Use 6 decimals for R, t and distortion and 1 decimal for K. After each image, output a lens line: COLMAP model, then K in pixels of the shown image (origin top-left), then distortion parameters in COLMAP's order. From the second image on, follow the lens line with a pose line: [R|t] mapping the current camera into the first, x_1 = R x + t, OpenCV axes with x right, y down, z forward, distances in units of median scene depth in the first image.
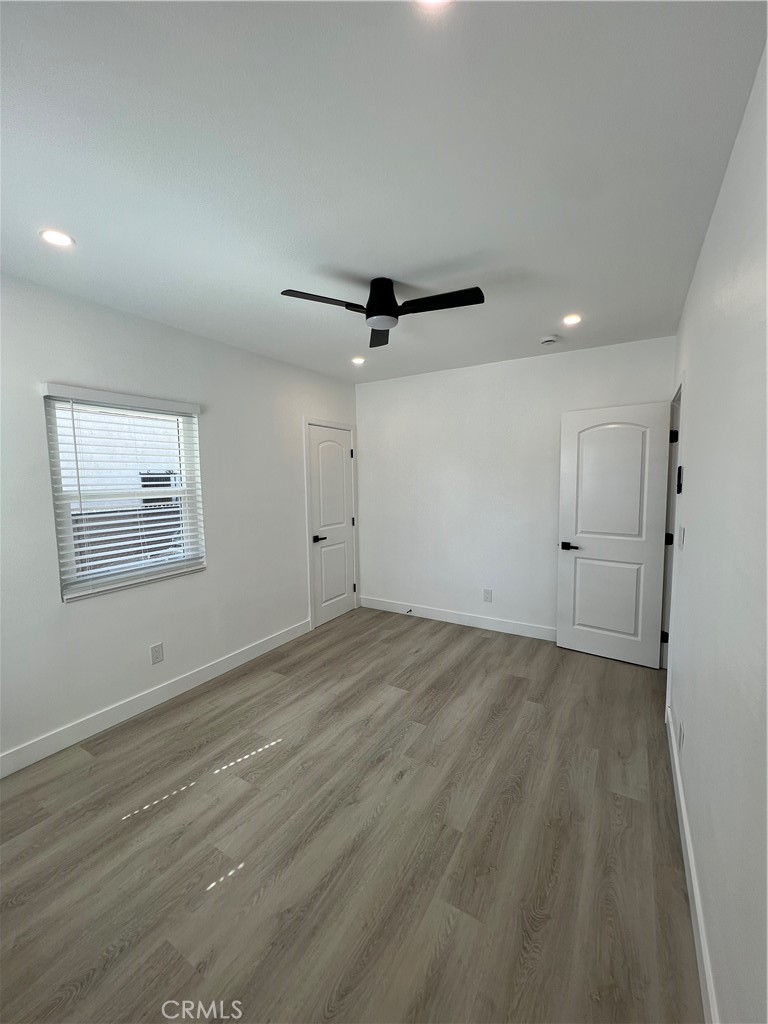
lens RADIAL K [[407.2, 0, 378.9], [0, 407.2, 515.1], [0, 0, 1]] dist [-0.006126, 0.002004]
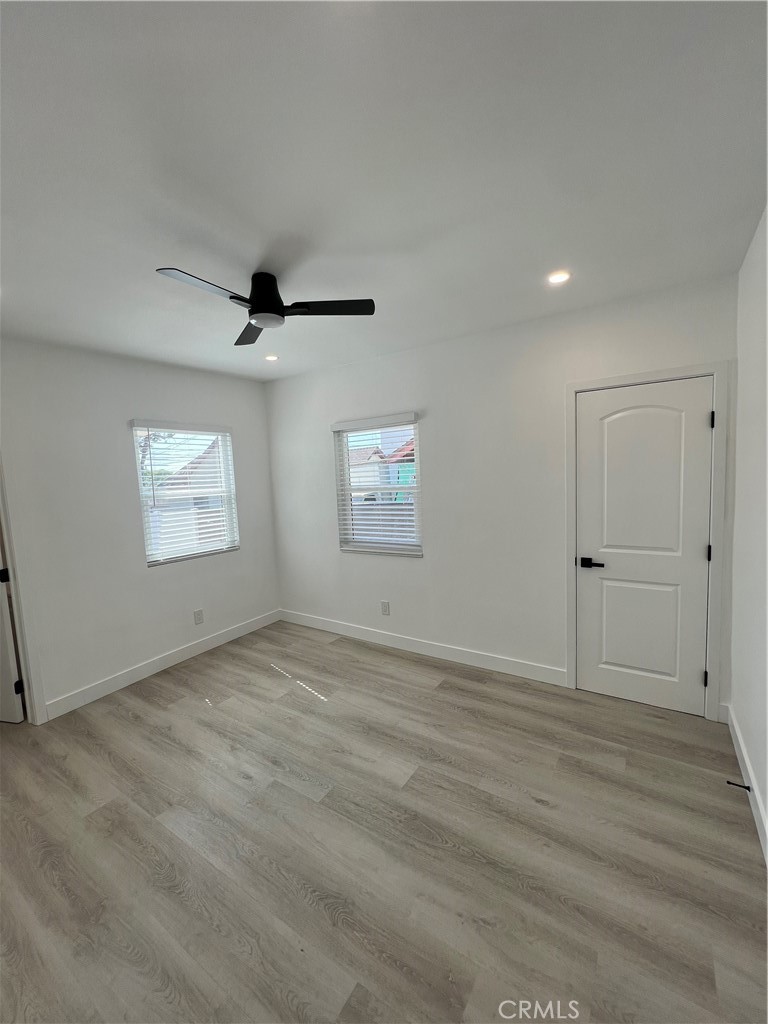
lens RADIAL K [[407.2, 0, 390.2], [0, 407.2, 511.3], [0, 0, 1]] dist [-0.006126, 0.002004]
pose [[-0.014678, 0.100468, -0.994832, 0.808771], [-0.052992, 0.993463, 0.101112, -0.120334], [0.998487, 0.054202, -0.009258, 1.078279]]
